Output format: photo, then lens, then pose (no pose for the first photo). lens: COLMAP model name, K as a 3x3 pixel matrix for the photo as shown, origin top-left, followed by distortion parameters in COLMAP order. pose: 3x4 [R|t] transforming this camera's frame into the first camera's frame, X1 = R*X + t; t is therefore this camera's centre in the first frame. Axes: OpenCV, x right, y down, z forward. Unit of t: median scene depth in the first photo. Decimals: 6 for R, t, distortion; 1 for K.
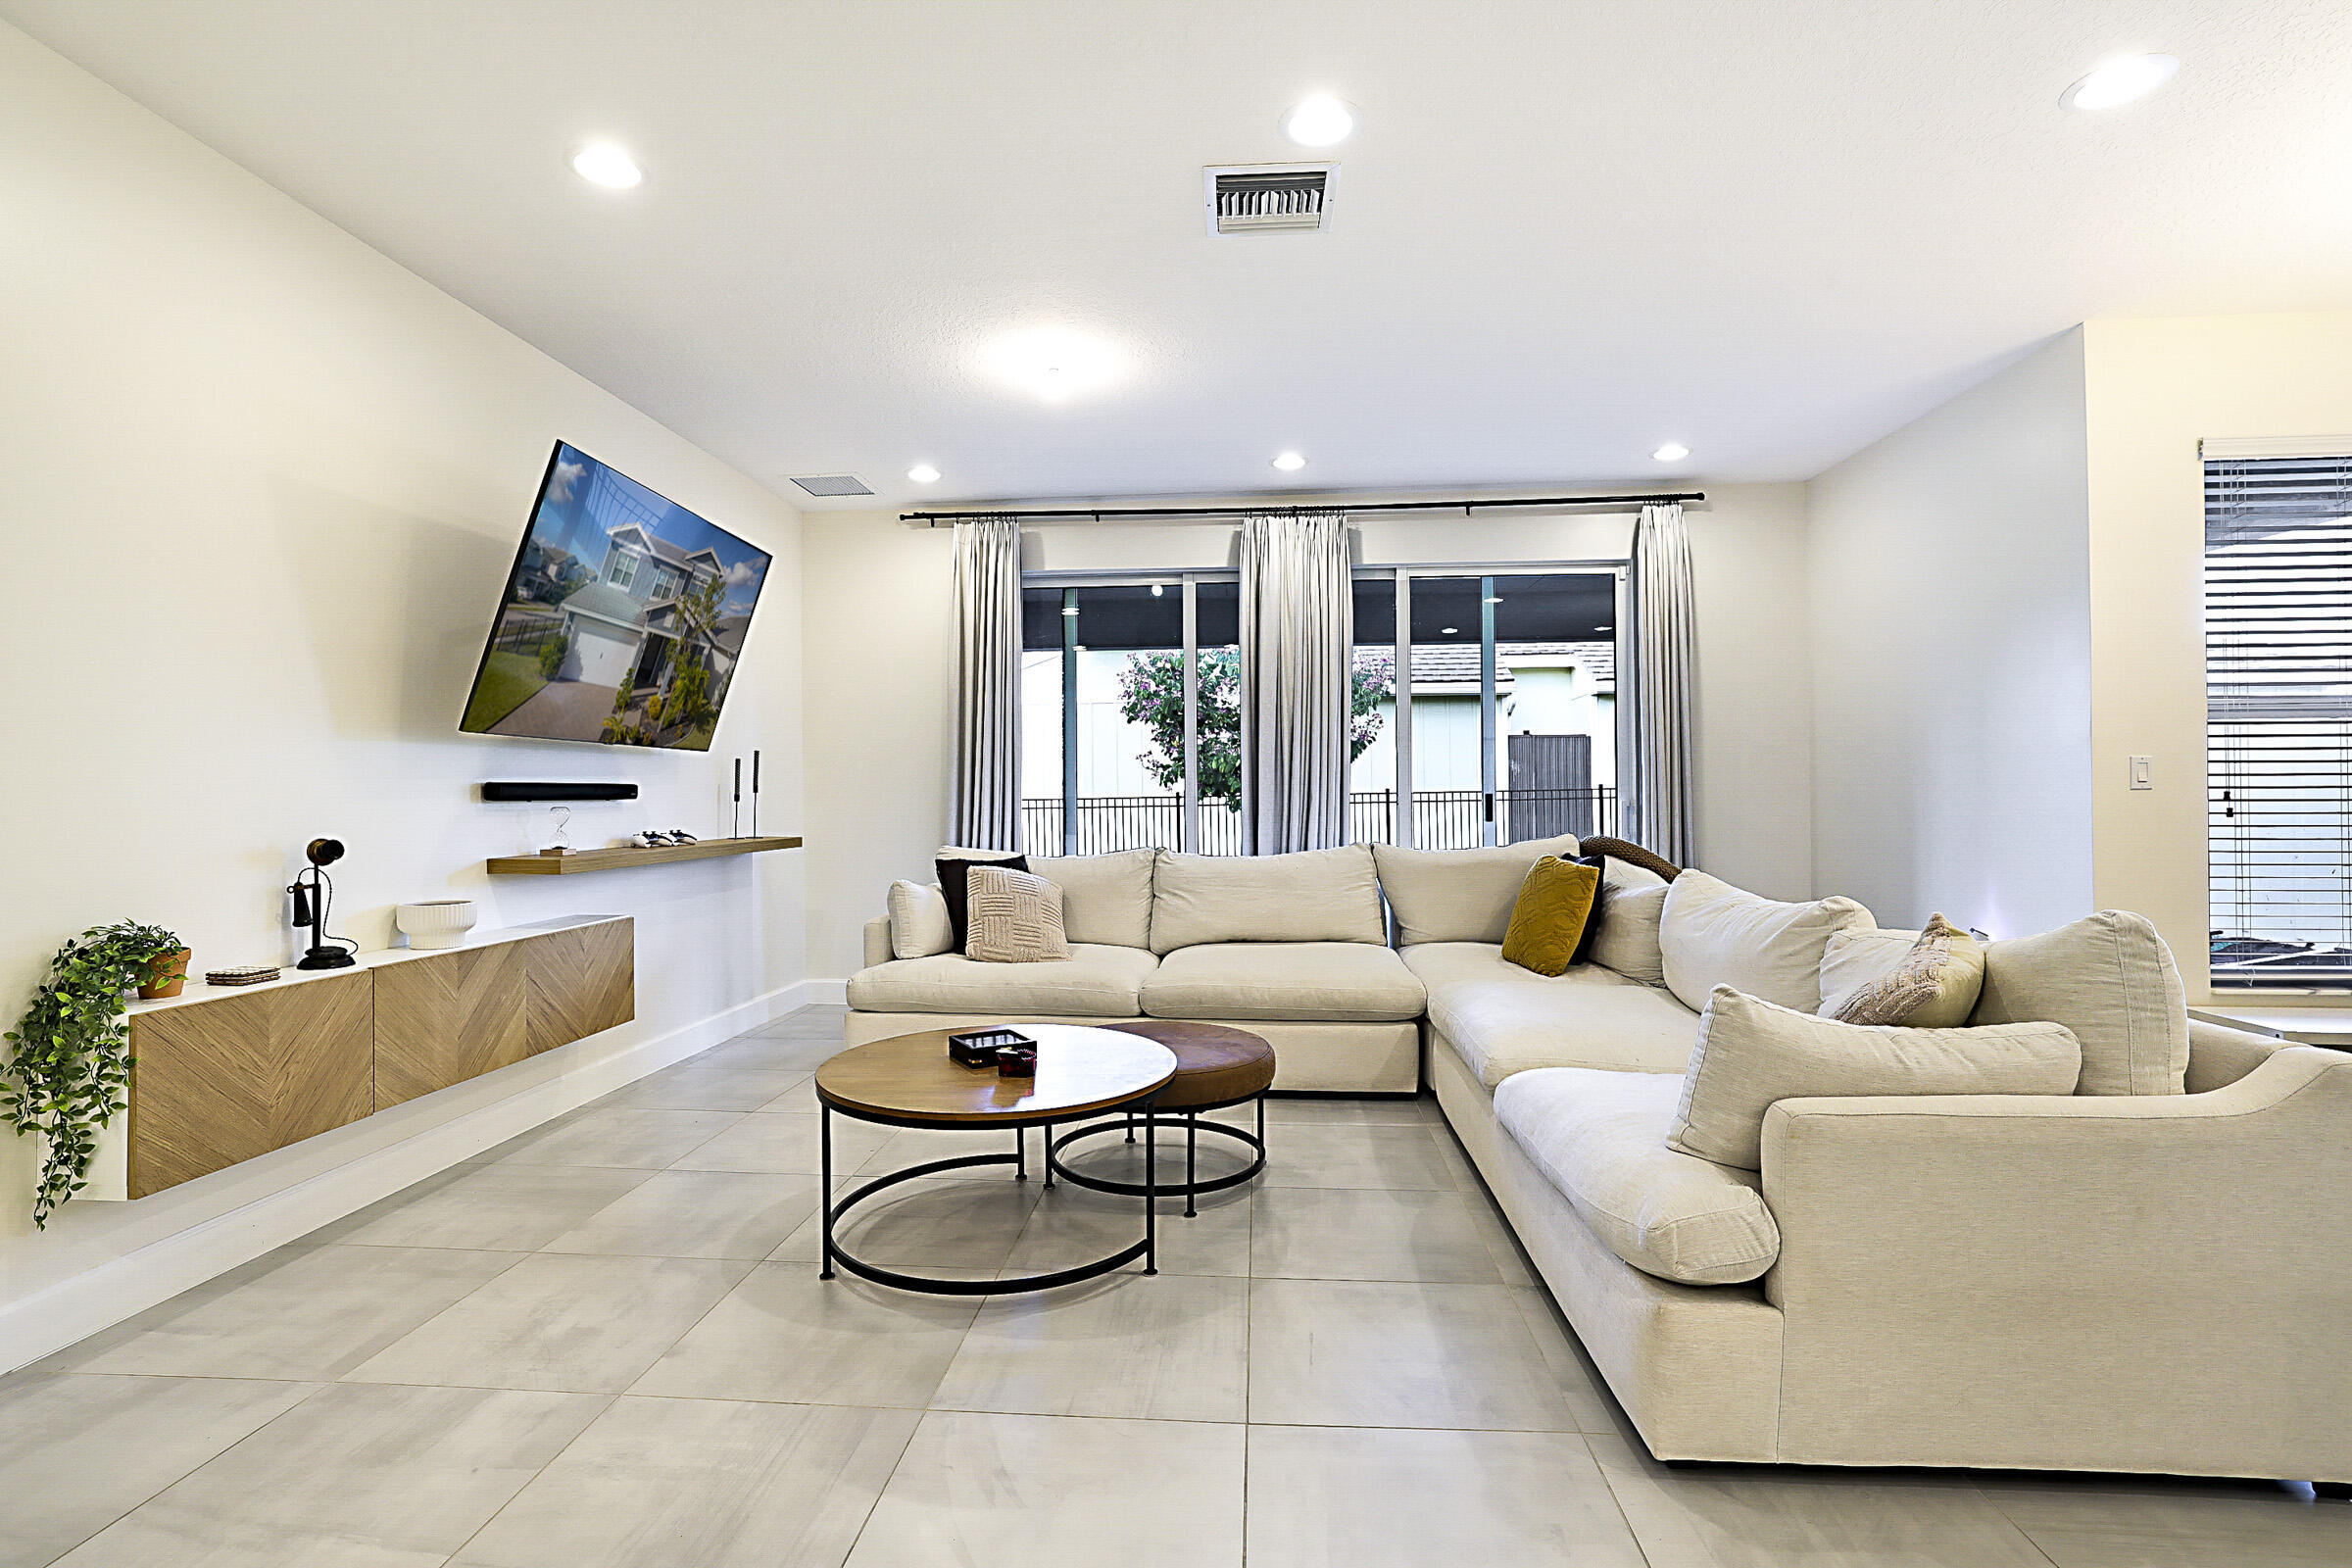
lens RADIAL K [[1087.9, 0, 1180.4], [0, 1087.9, 787.2], [0, 0, 1]] dist [-0.036336, 0.000466]
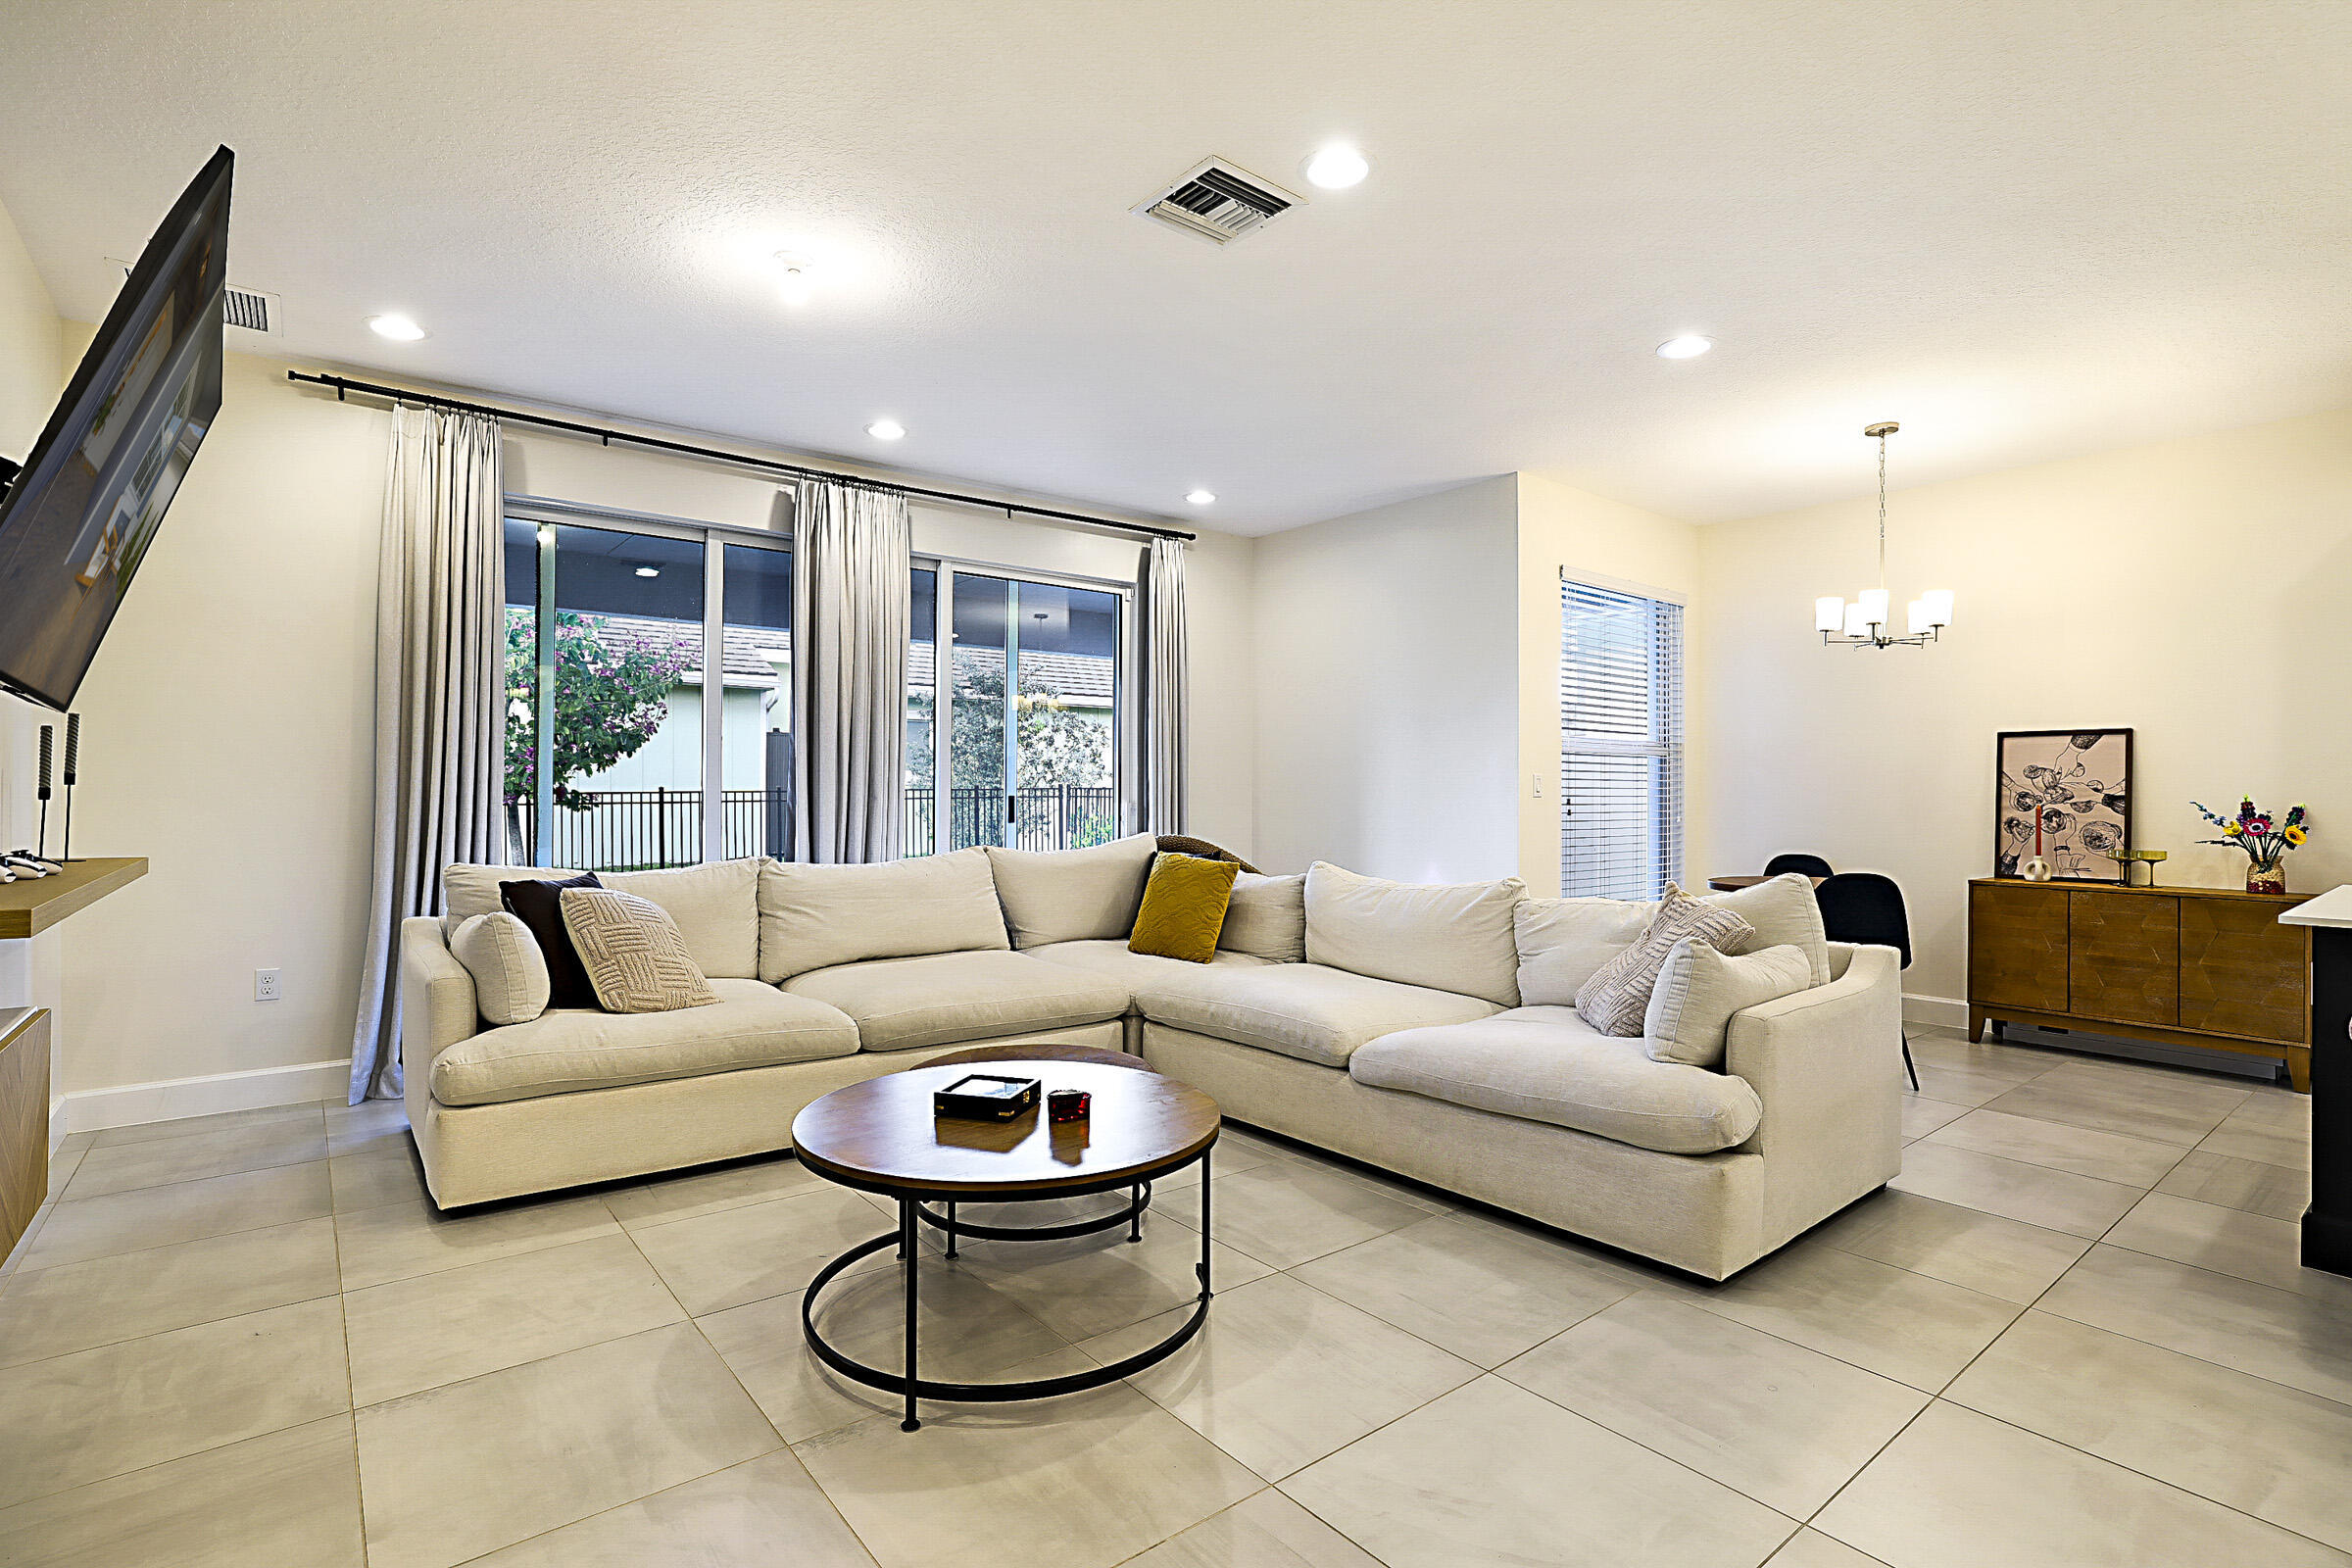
lens RADIAL K [[1124.7, 0, 1176.0], [0, 1124.7, 784.0], [0, 0, 1]] dist [-0.046670, 0.031341]
pose [[0.734223, 0.014514, 0.678753, -0.383878], [-0.012481, 0.999891, -0.007880, 0.001954], [-0.678794, -0.002686, 0.734324, 0.155087]]
